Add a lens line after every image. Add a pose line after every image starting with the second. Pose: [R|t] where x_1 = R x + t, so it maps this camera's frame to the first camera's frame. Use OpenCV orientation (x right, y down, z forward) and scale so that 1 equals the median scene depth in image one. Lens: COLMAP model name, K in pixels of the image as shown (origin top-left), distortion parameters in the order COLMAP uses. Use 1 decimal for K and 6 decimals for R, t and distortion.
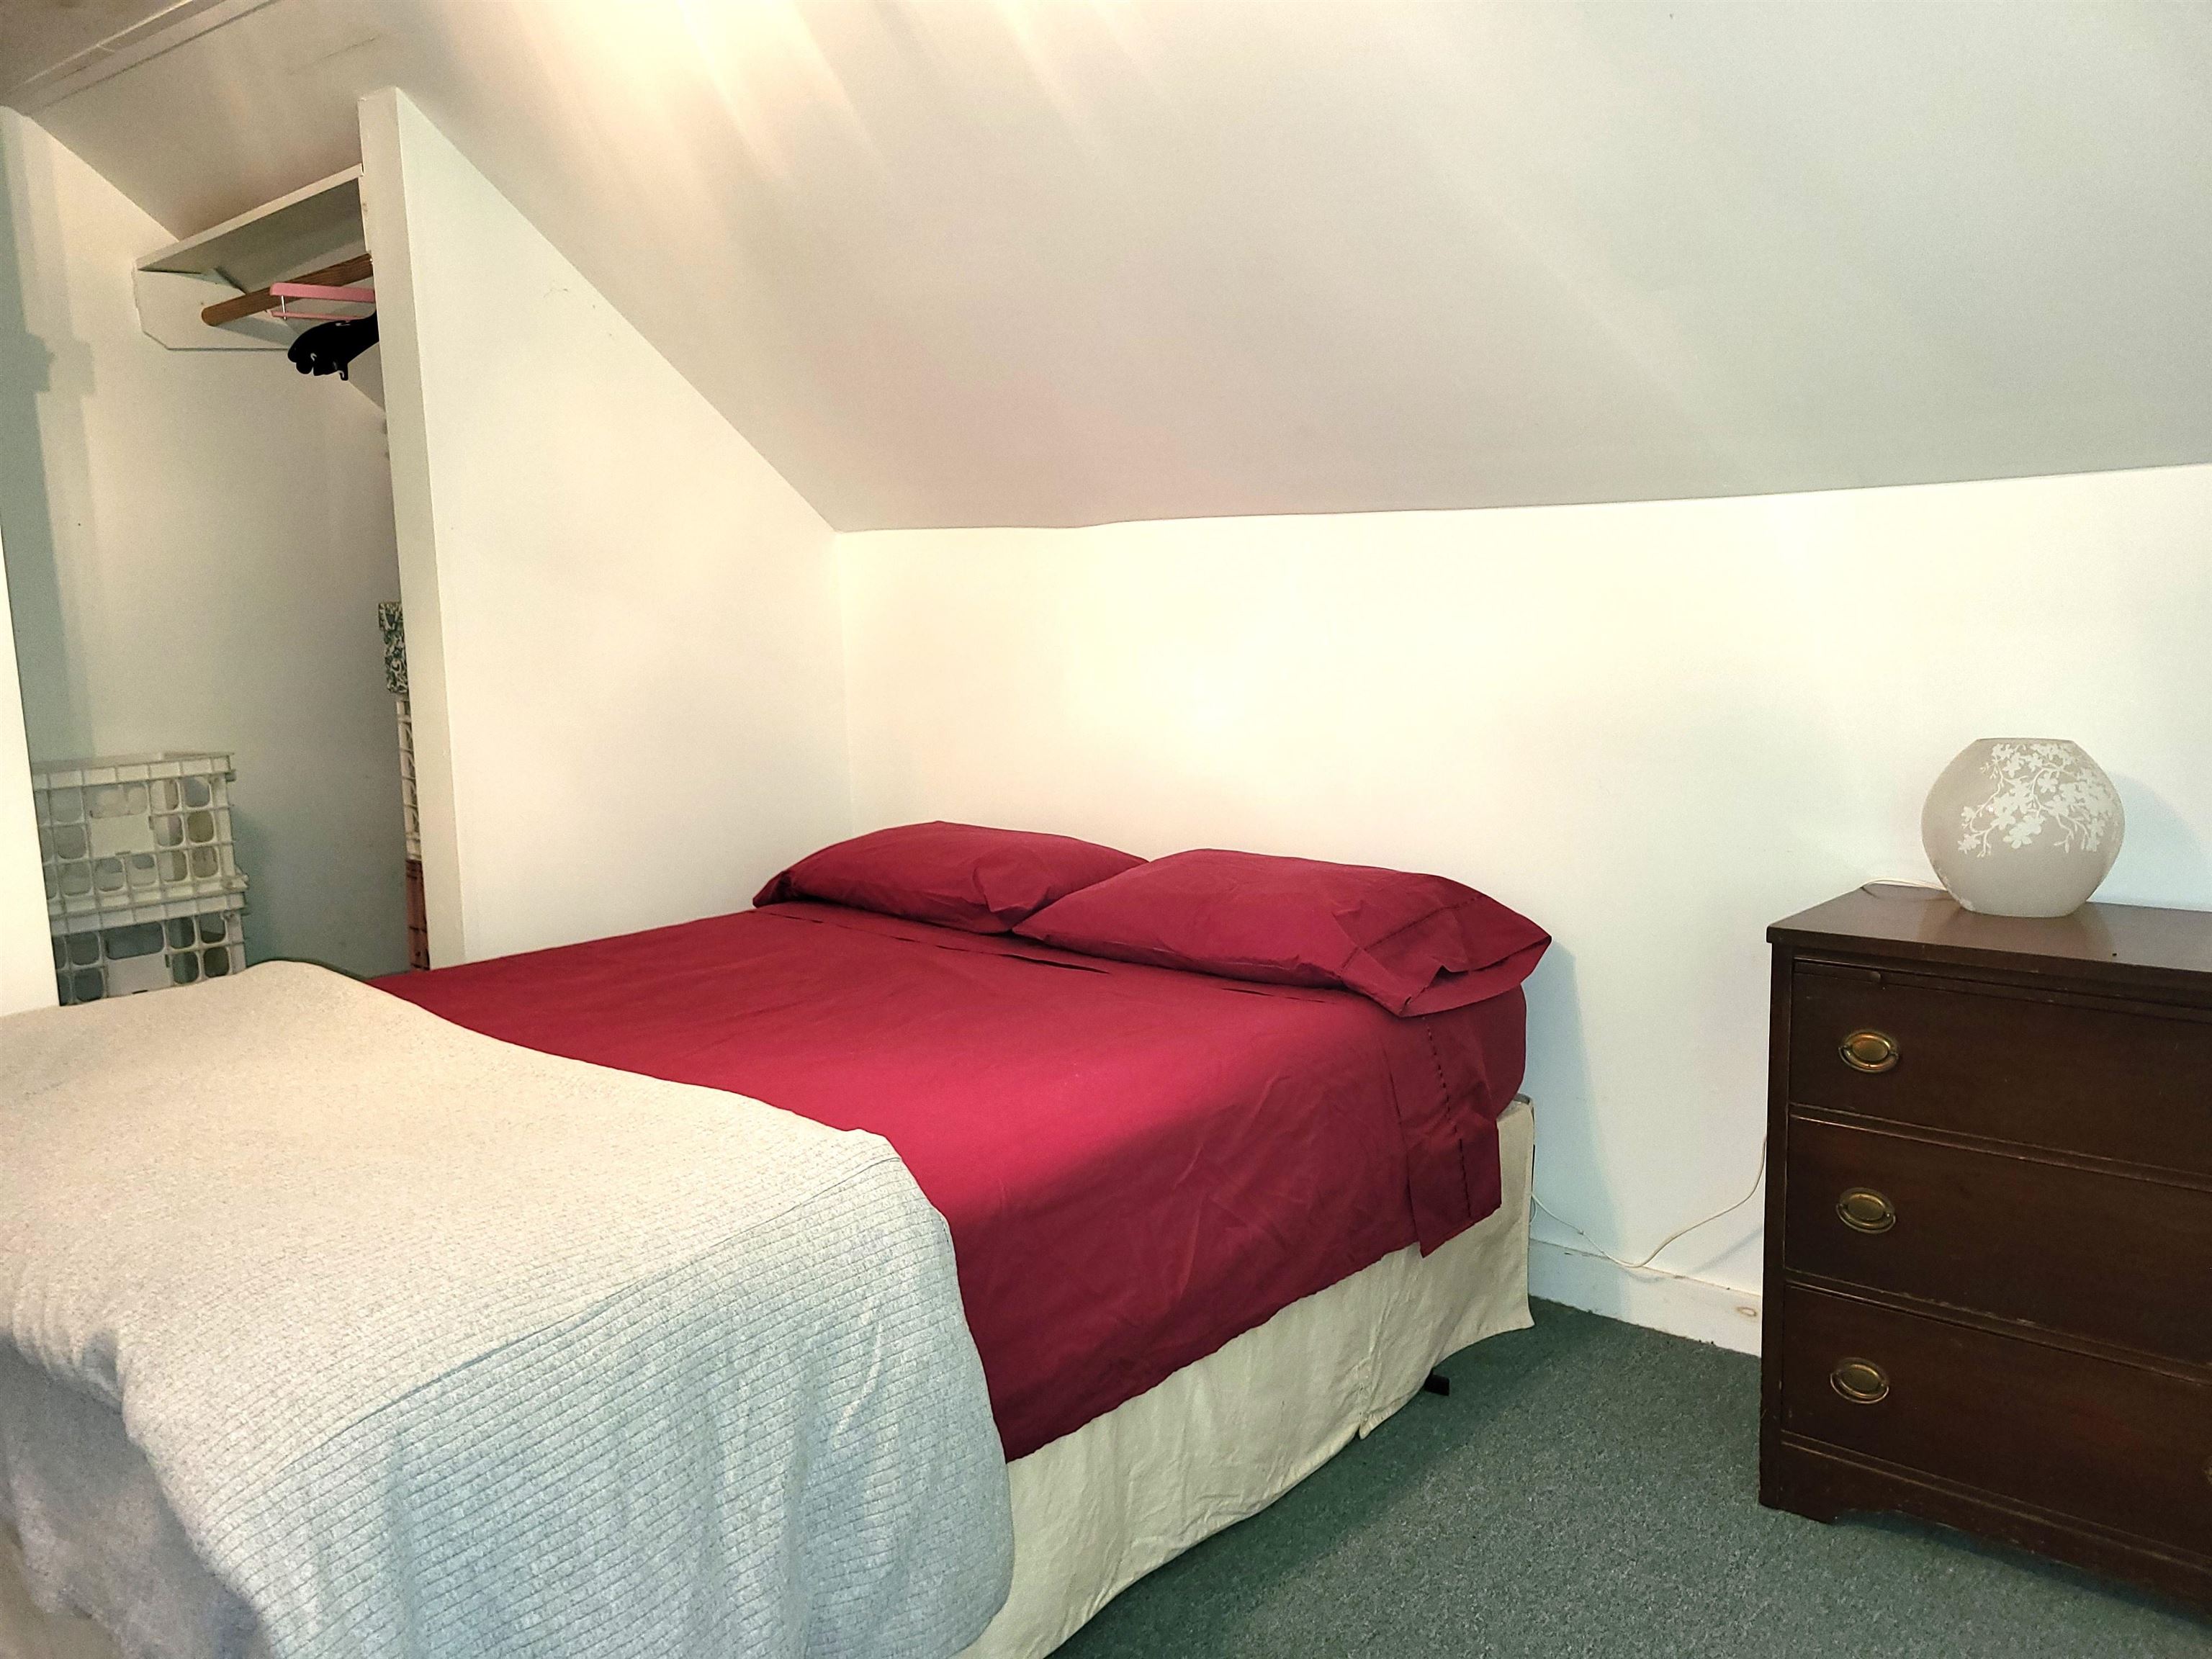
lens RADIAL K [[1695.8, 0, 1102.5], [0, 1695.8, 828.7], [0, 0, 1]] dist [0.039241, -0.024691]
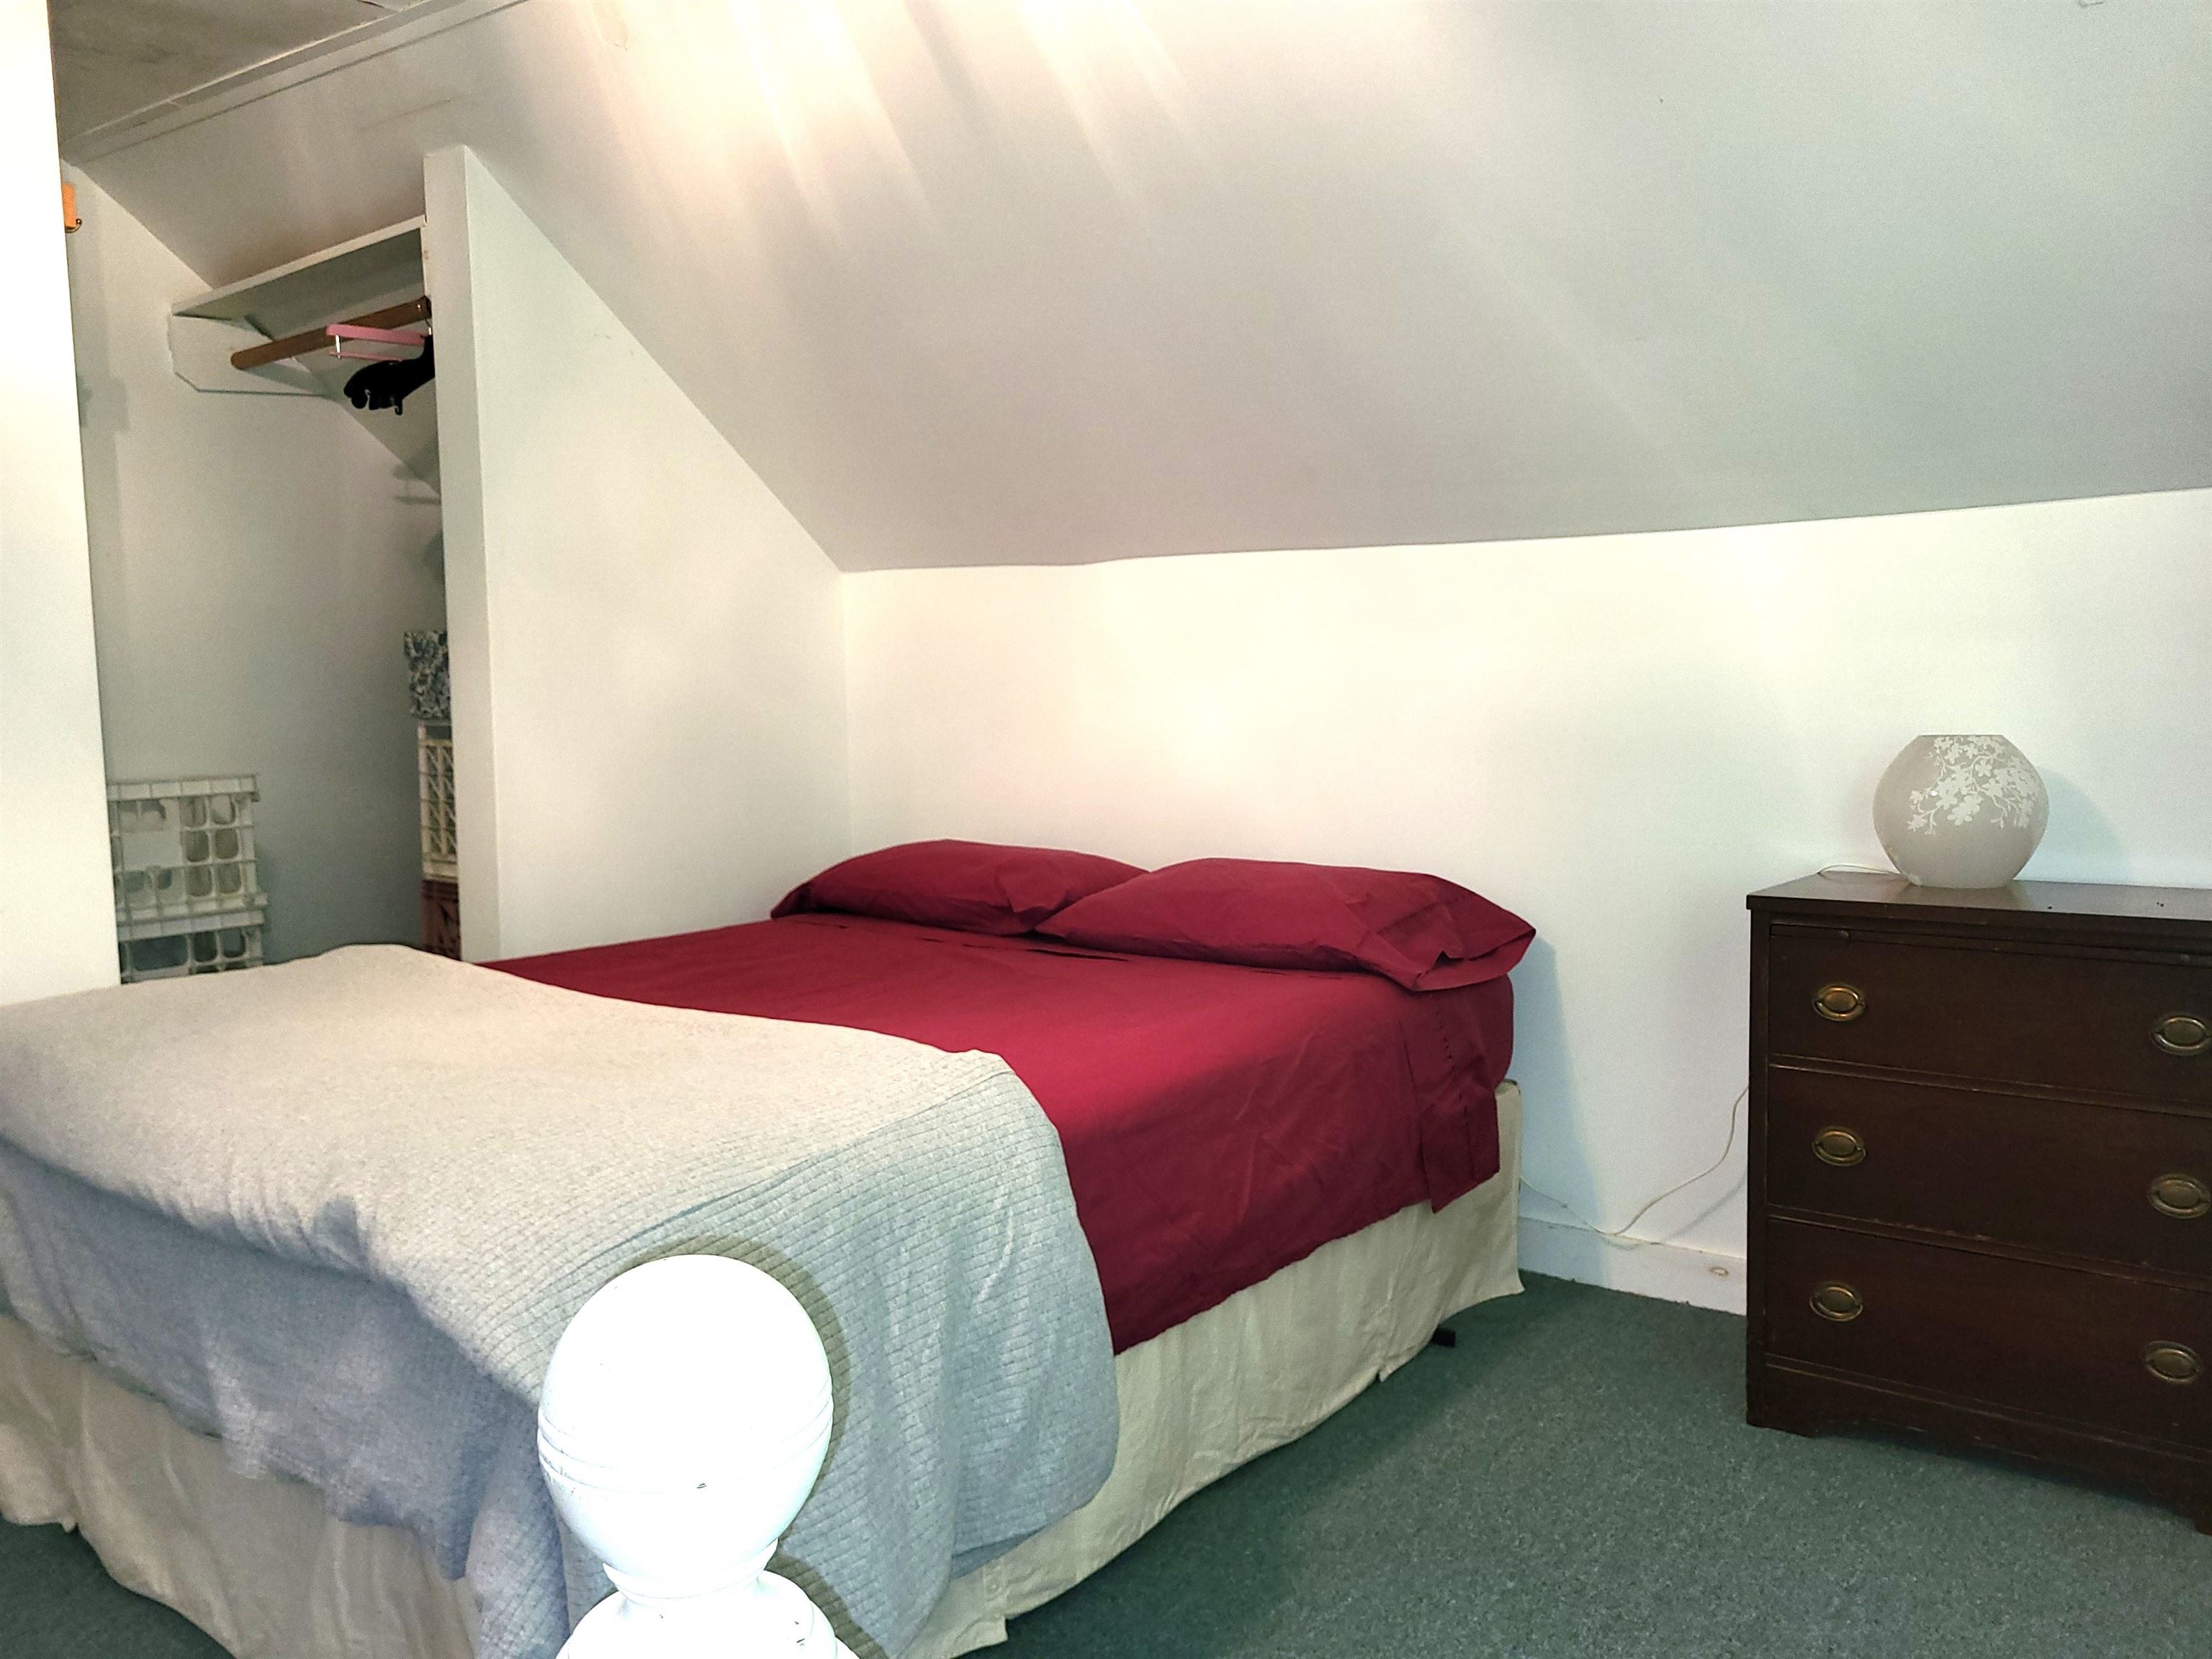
lens RADIAL K [[1695.8, 0, 1108.1], [0, 1695.8, 821.2], [0, 0, 1]] dist [0.039241, -0.024691]
pose [[0.998121, 0.004095, 0.061142, -0.097852], [-0.000549, 0.998322, -0.057902, 0.072263], [-0.061277, 0.057760, 0.996448, -0.096962]]
